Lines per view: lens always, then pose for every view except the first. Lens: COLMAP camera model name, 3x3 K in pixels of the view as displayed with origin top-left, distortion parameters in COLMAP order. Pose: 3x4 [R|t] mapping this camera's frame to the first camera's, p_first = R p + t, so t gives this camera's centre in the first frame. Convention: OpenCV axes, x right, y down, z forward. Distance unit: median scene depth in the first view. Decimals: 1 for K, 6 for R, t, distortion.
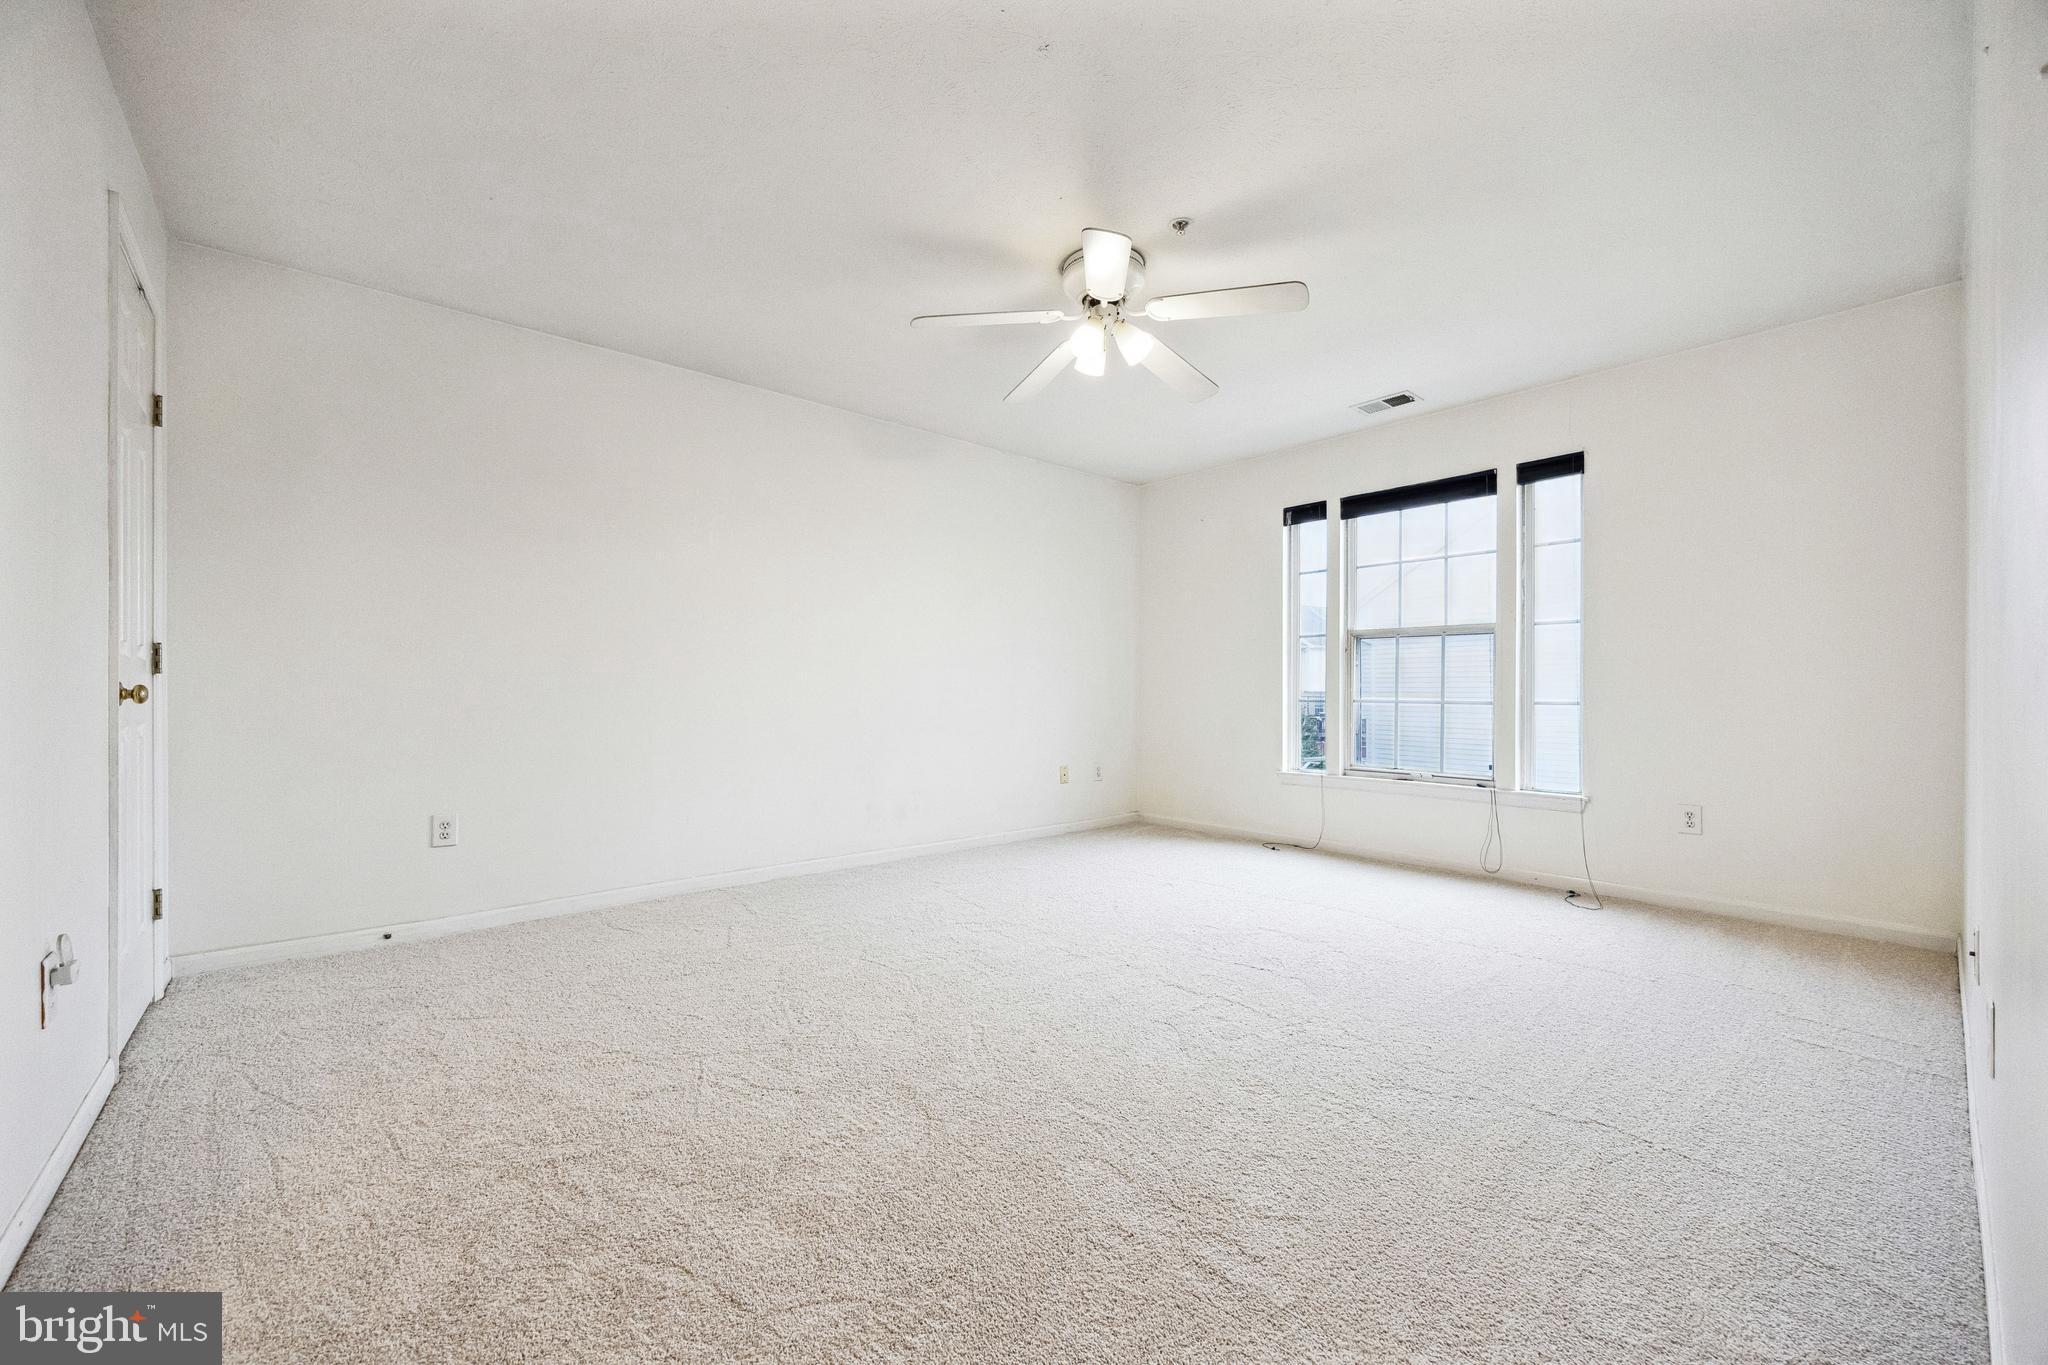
lens RADIAL K [[815.0, 0, 1033.1], [0, 815.0, 692.0], [0, 0, 1]] dist [-0.001479, -0.000268]
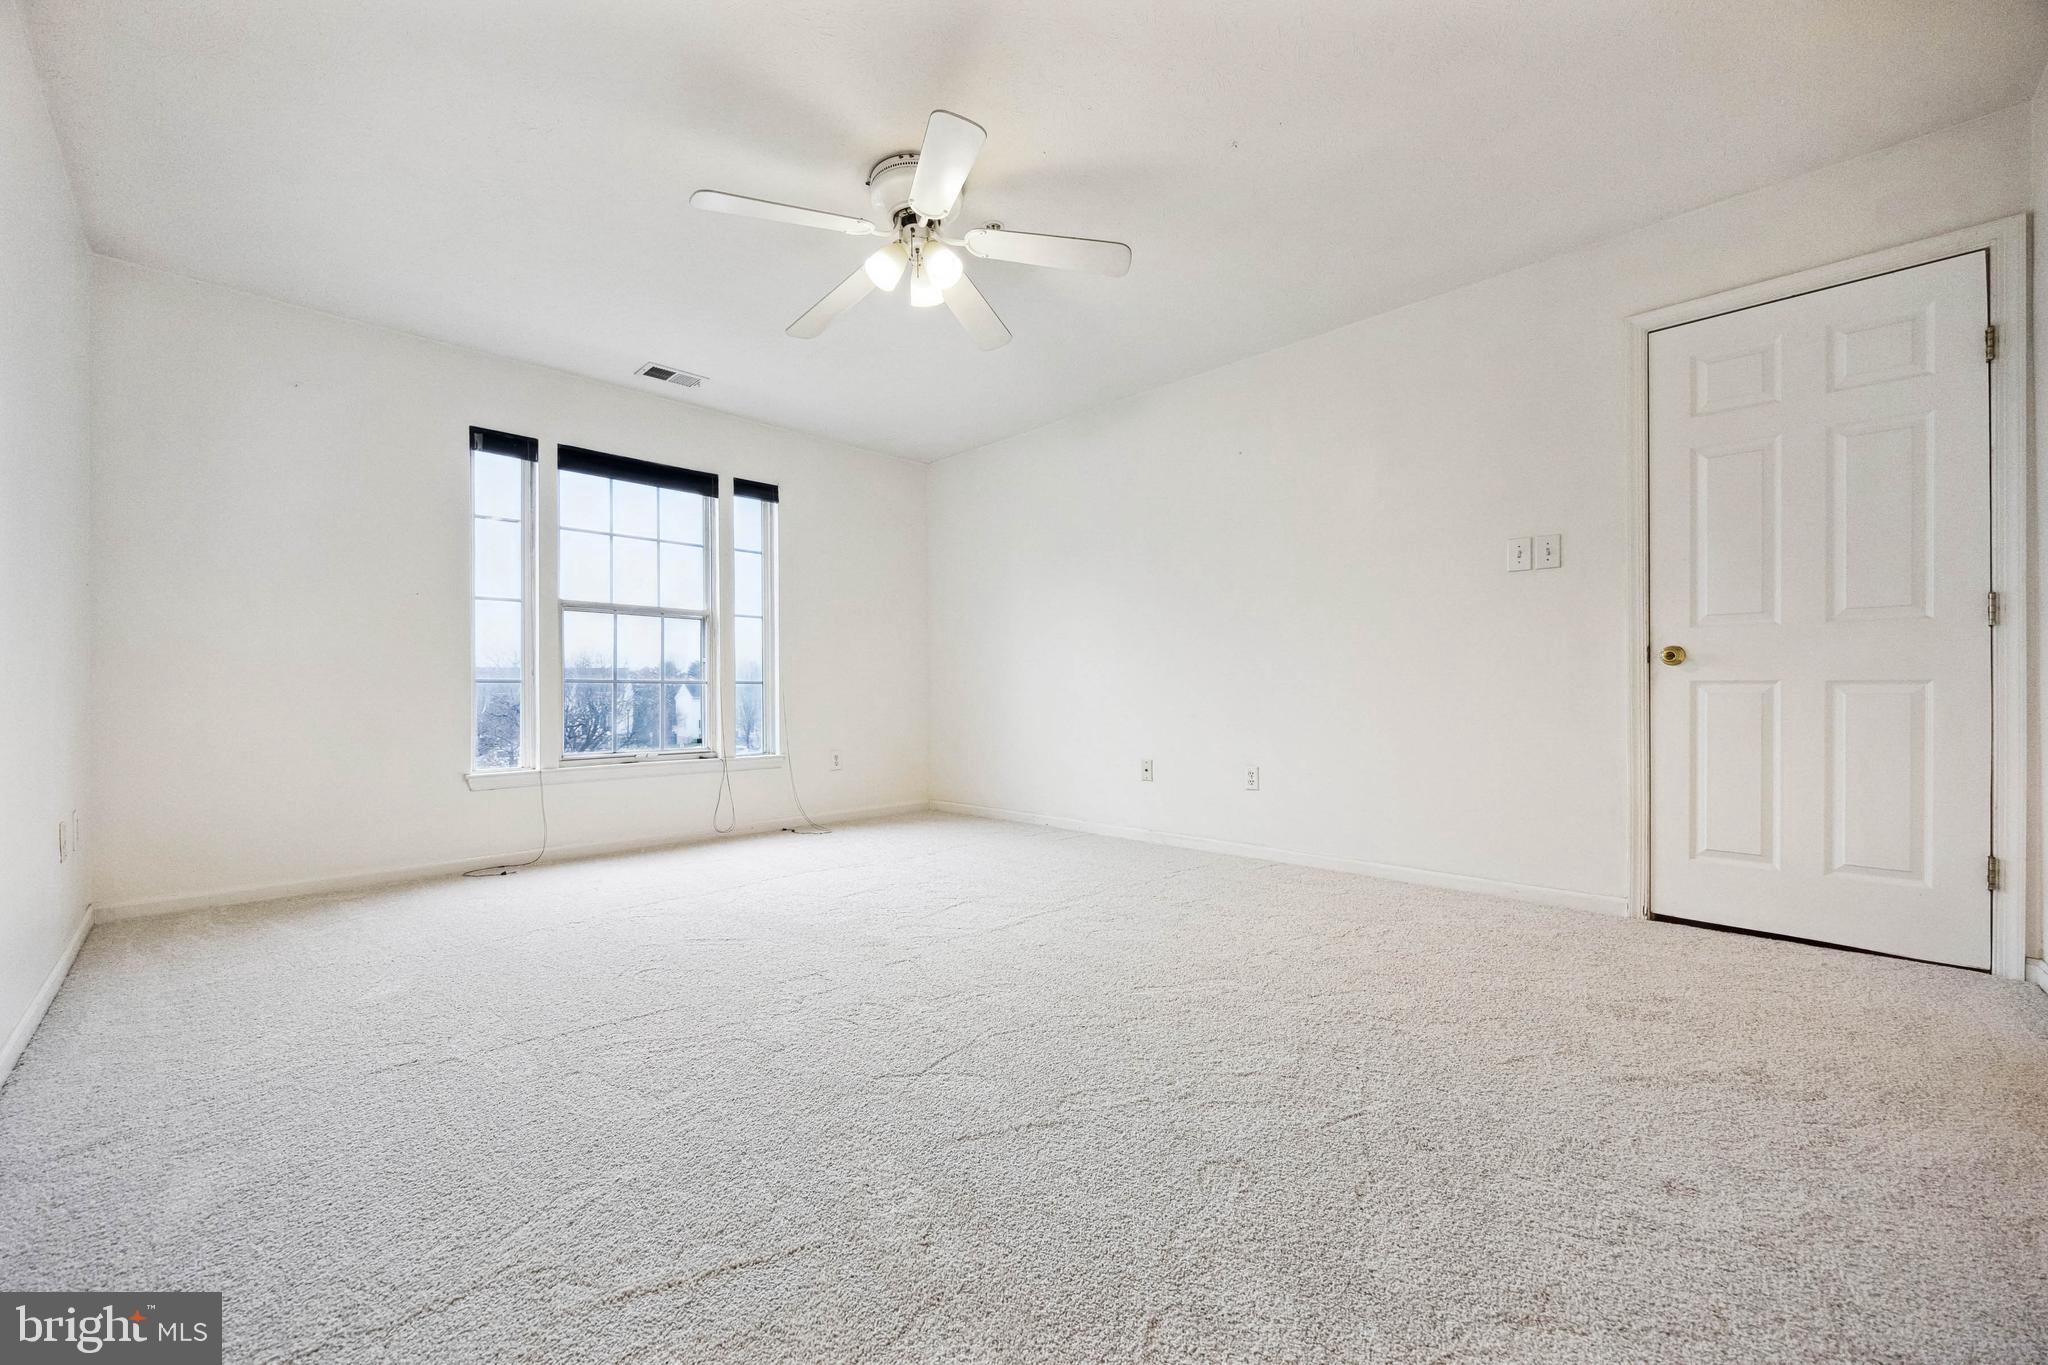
lens RADIAL K [[815.0, 0, 1033.1], [0, 815.0, 692.0], [0, 0, 1]] dist [-0.001479, -0.000268]
pose [[-0.091185, -0.007915, 0.995802, -0.581774], [0.001308, 0.999967, 0.008068, 0.018185], [-0.995833, 0.002039, -0.091172, 0.652093]]
